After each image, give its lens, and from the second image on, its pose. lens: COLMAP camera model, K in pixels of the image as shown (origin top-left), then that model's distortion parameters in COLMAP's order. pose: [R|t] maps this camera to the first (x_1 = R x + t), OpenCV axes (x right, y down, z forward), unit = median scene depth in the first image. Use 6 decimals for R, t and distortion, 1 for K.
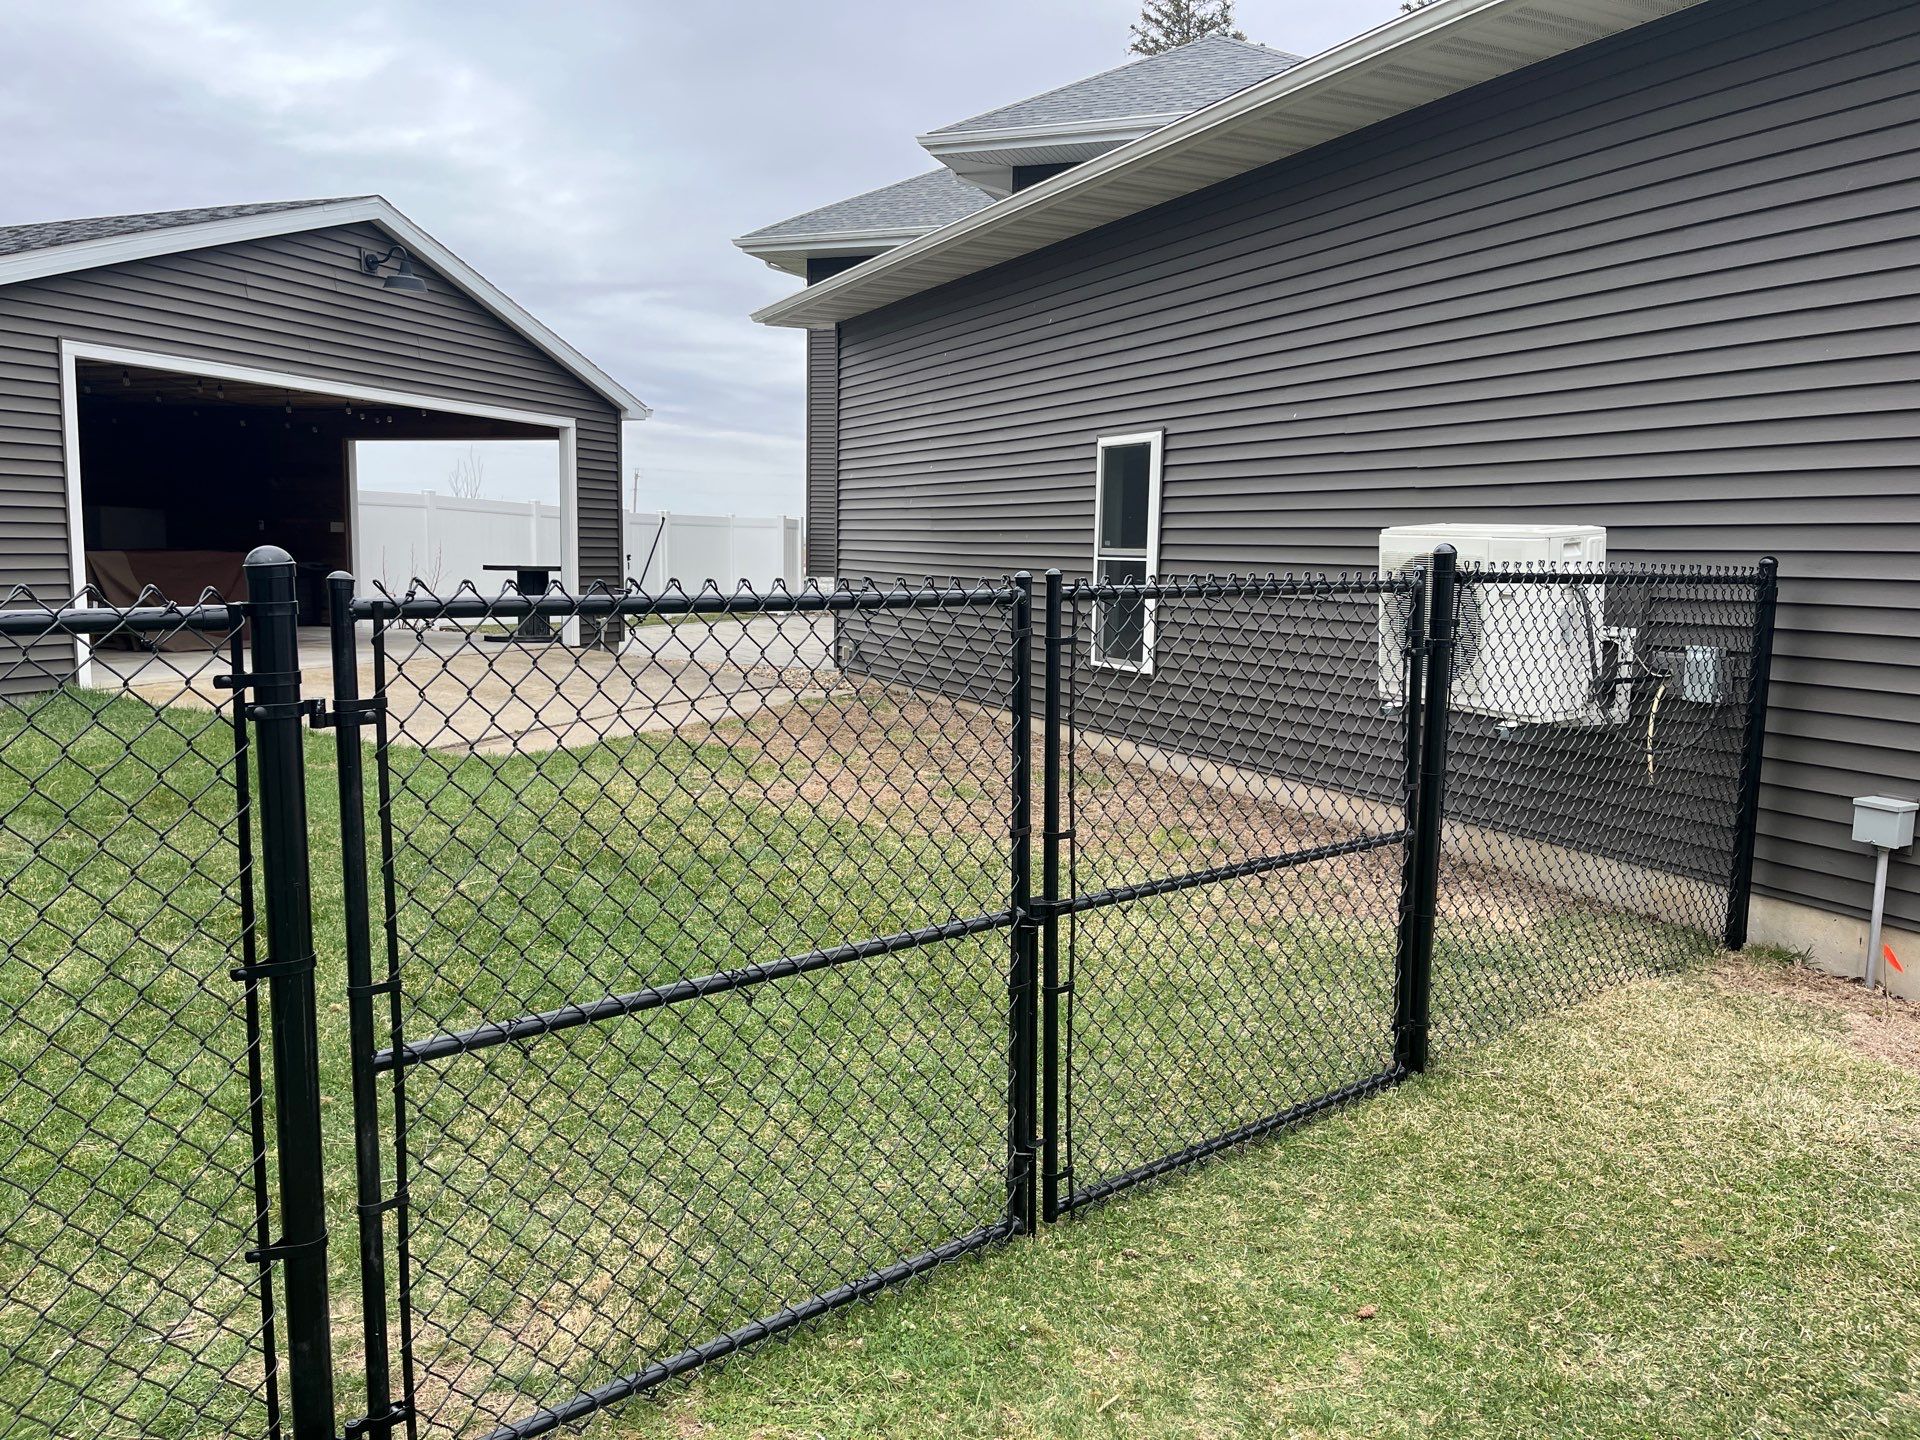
lens RADIAL K [[1449.9, 0, 957.3], [0, 1449.9, 727.9], [0, 0, 1]] dist [0.083218, -0.102444]
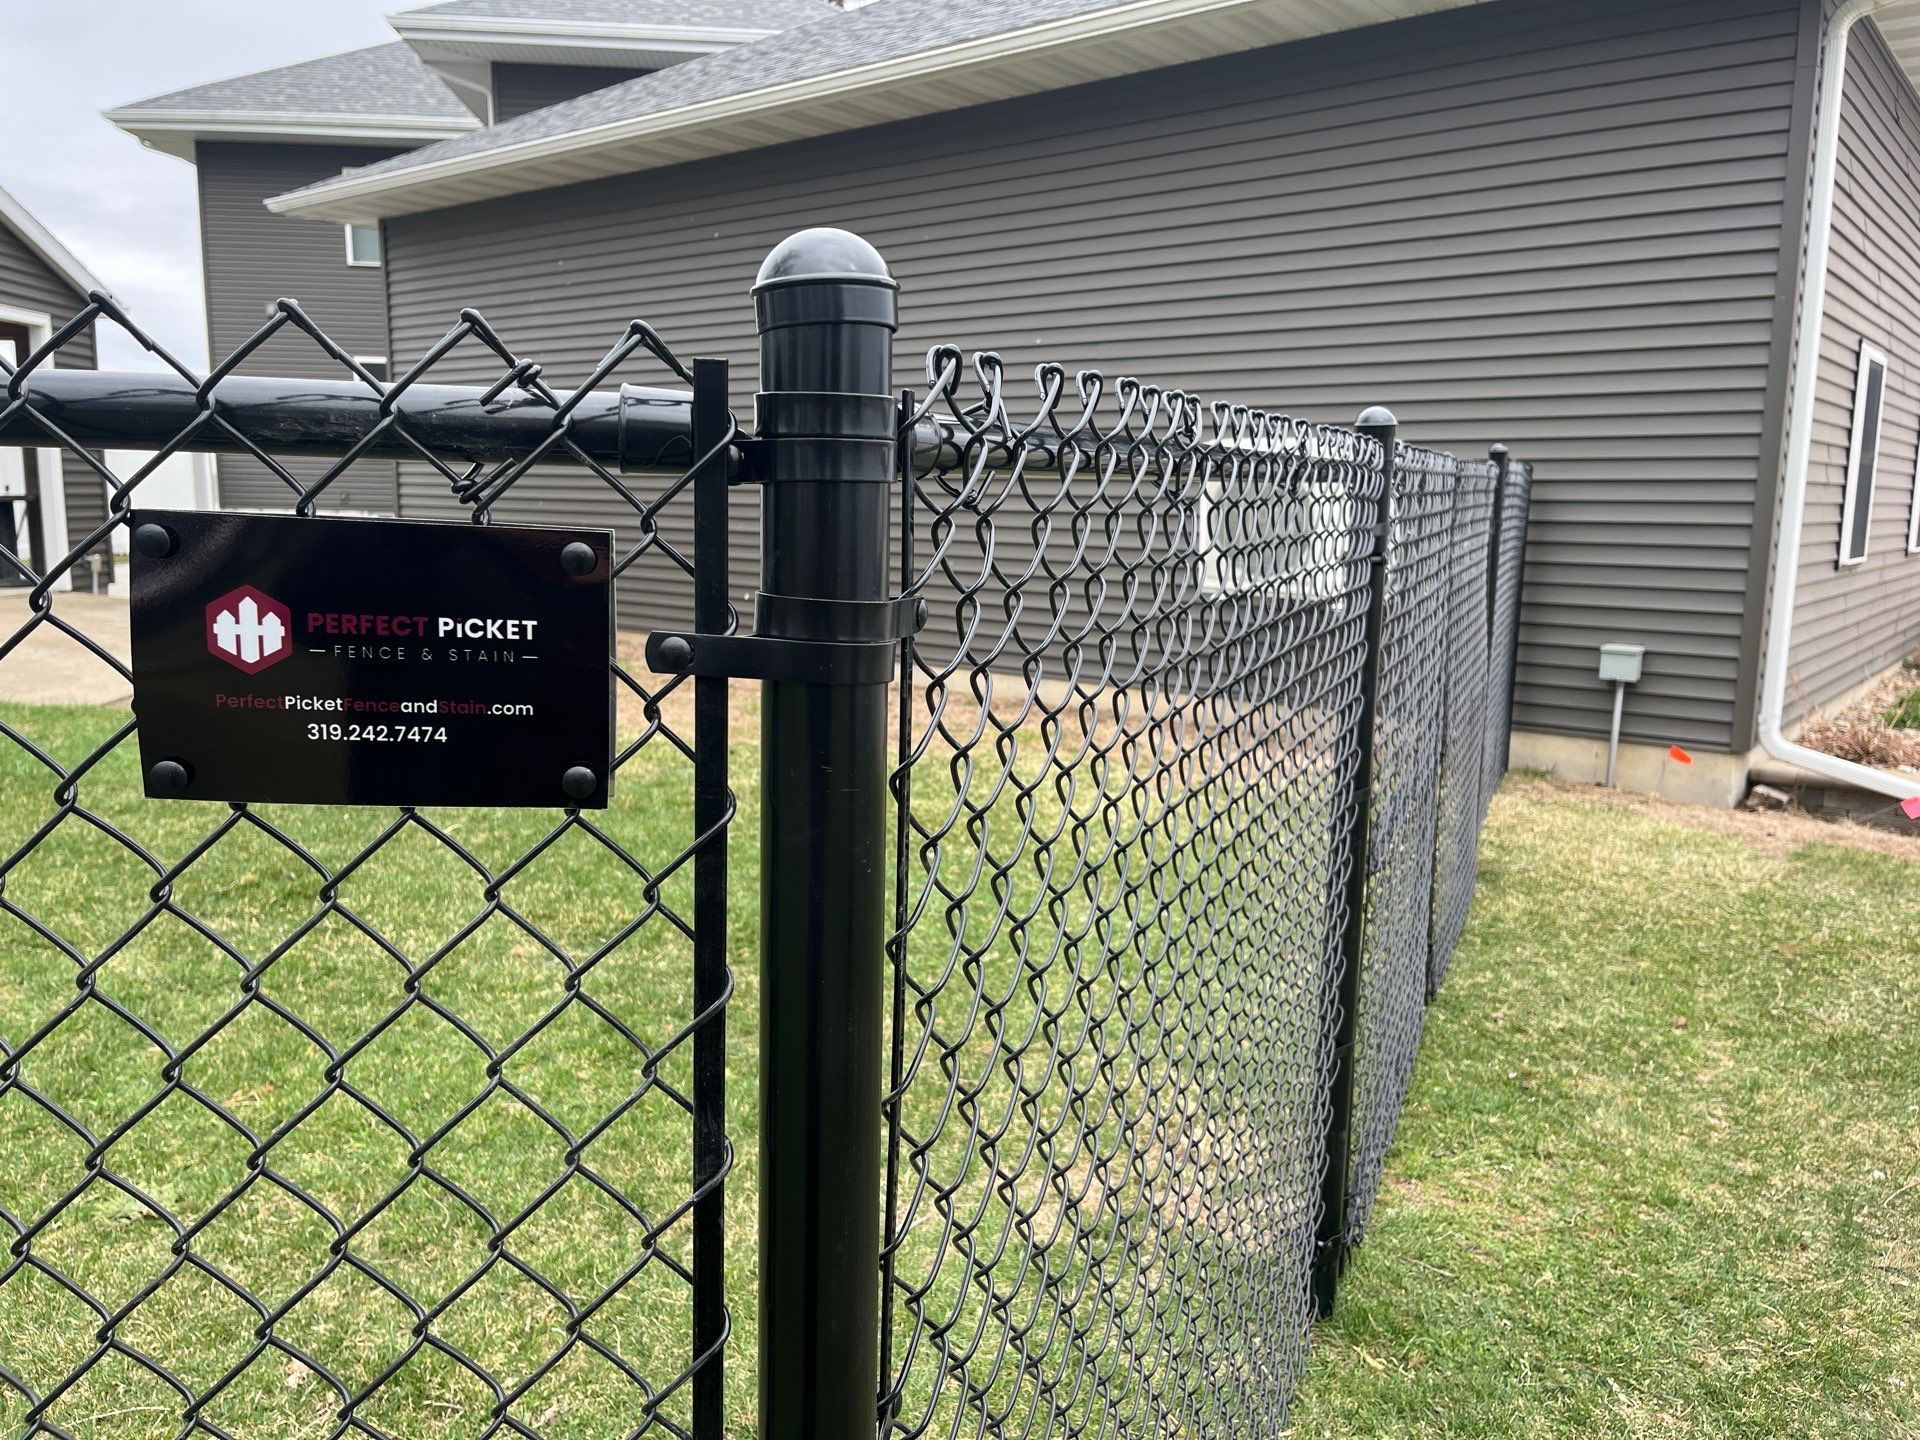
lens RADIAL K [[1449.9, 0, 957.3], [0, 1449.9, 727.9], [0, 0, 1]] dist [0.083218, -0.102444]
pose [[0.899838, -0.075485, 0.429643, -0.265805], [0.057099, 0.996822, 0.055547, 0.007587], [-0.432470, -0.025451, 0.901289, 0.032482]]
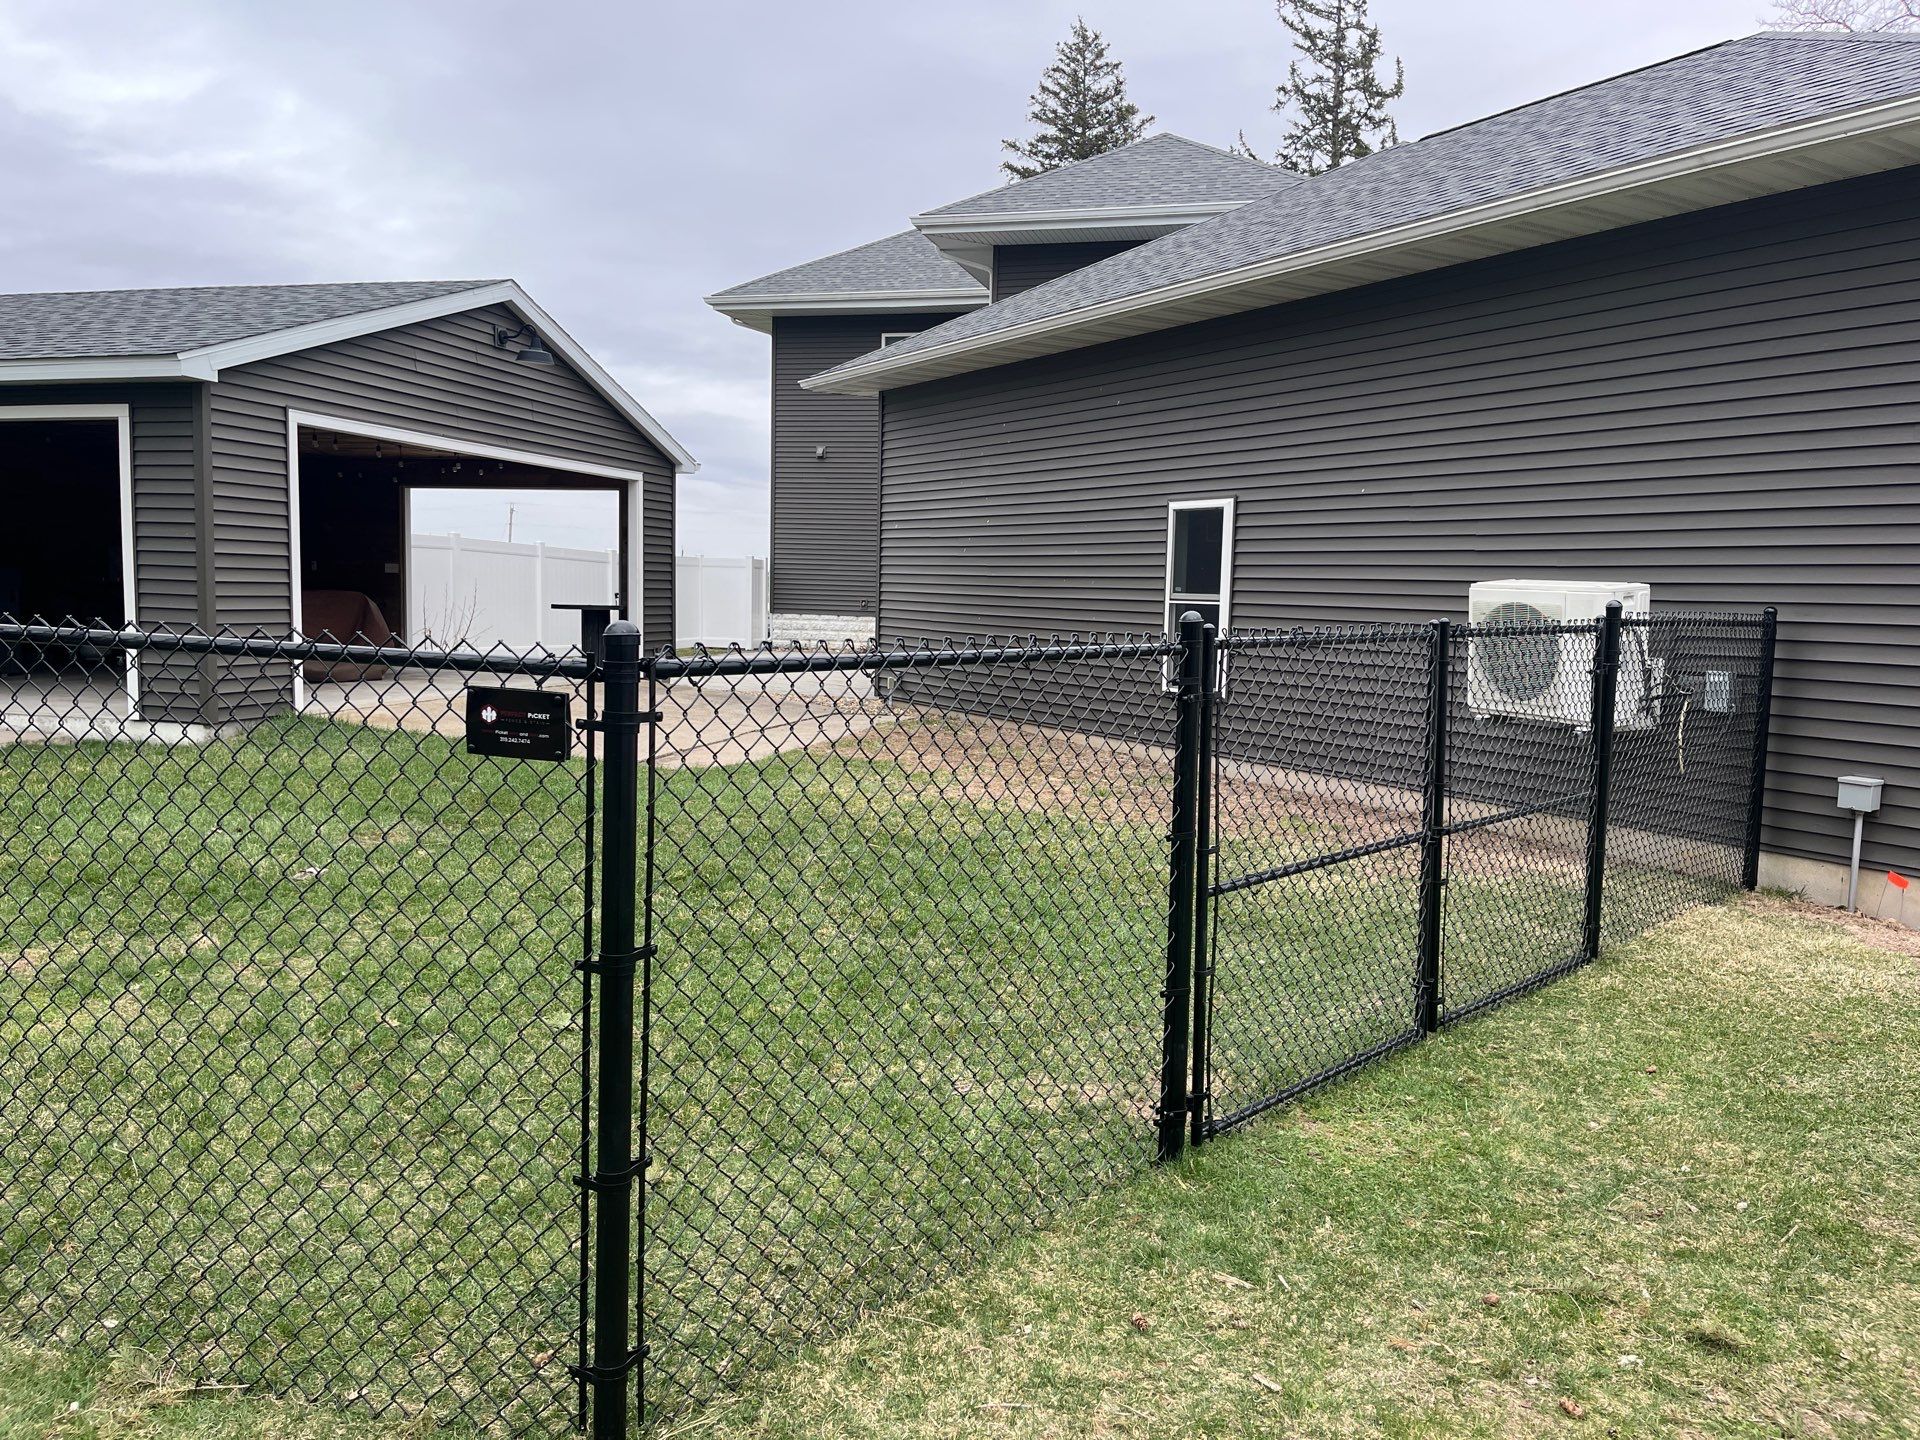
lens RADIAL K [[1449.9, 0, 957.3], [0, 1449.9, 727.9], [0, 0, 1]] dist [0.083218, -0.102444]
pose [[0.995140, -0.005223, 0.098333, -0.204548], [0.007621, 0.999682, -0.024027, 0.015063], [-0.098177, 0.024660, 0.994863, -0.179207]]
